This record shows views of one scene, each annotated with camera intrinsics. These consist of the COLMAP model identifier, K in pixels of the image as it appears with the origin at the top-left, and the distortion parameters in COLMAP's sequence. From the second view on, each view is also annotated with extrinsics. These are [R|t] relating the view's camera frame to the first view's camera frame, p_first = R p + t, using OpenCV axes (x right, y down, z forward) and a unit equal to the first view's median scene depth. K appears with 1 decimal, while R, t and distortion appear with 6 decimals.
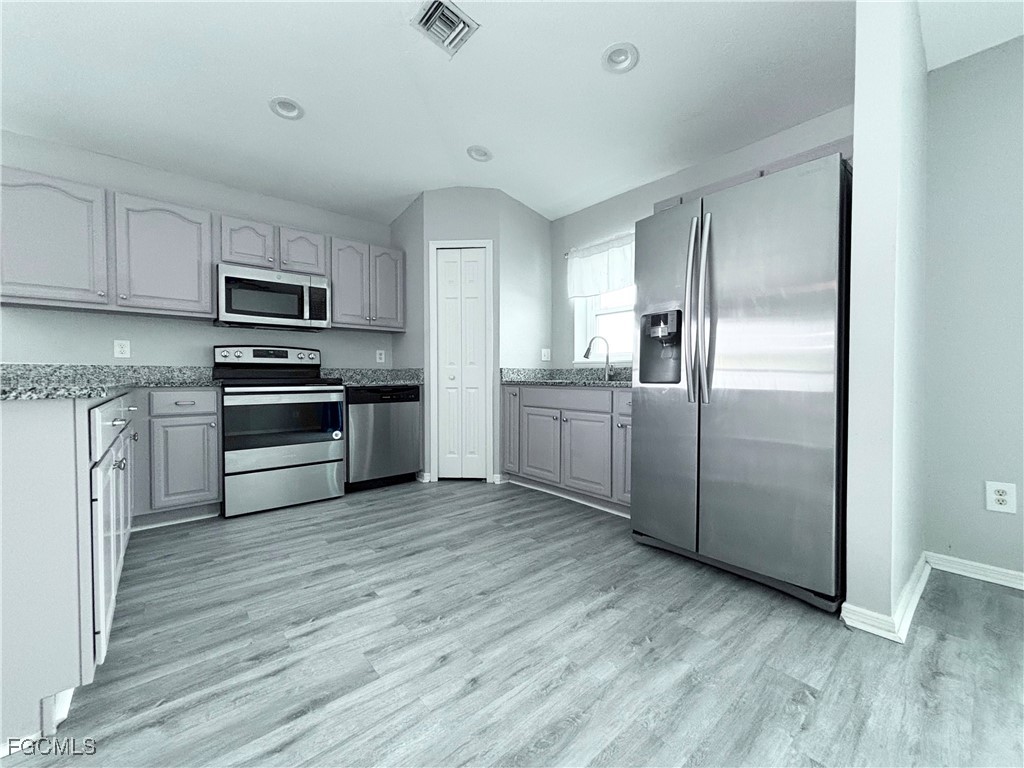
lens RADIAL K [[411.4, 0, 511.5], [0, 411.4, 382.1], [0, 0, 1]] dist [-0.001018, 0.000111]
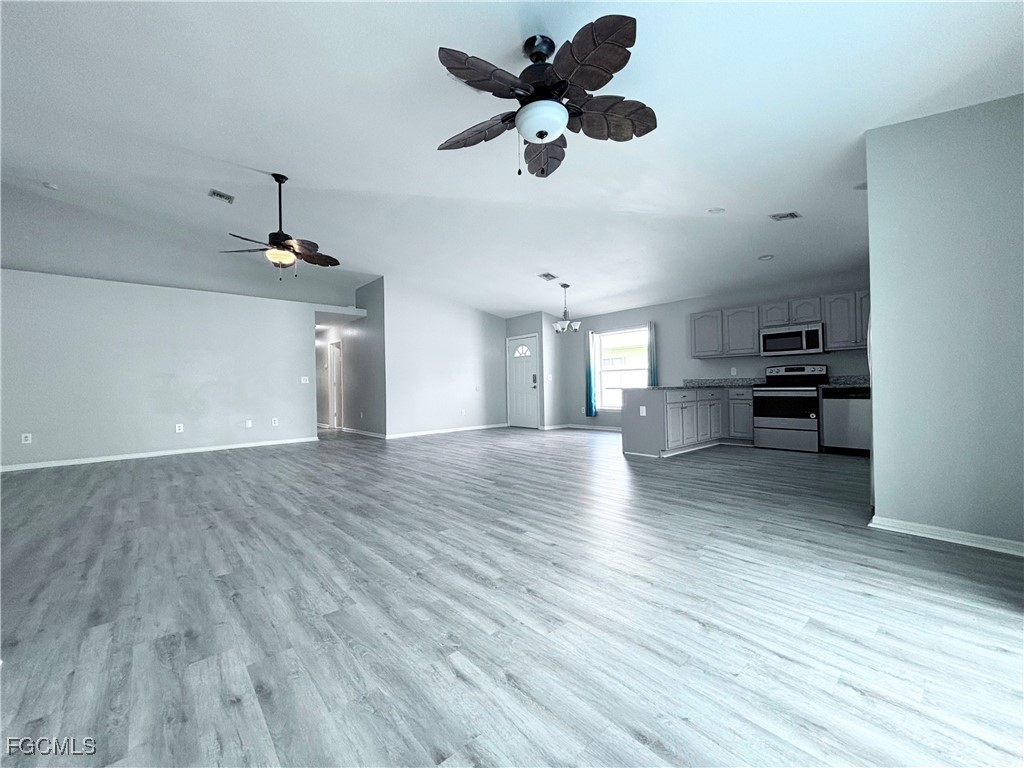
lens RADIAL K [[411.4, 0, 509.5], [0, 411.4, 385.5], [0, 0, 1]] dist [-0.001018, 0.000111]
pose [[0.011659, -0.002913, -0.999928, 1.318575], [0.003673, 0.999989, -0.002871, 0.001946], [0.999925, -0.003639, 0.011670, -0.300603]]
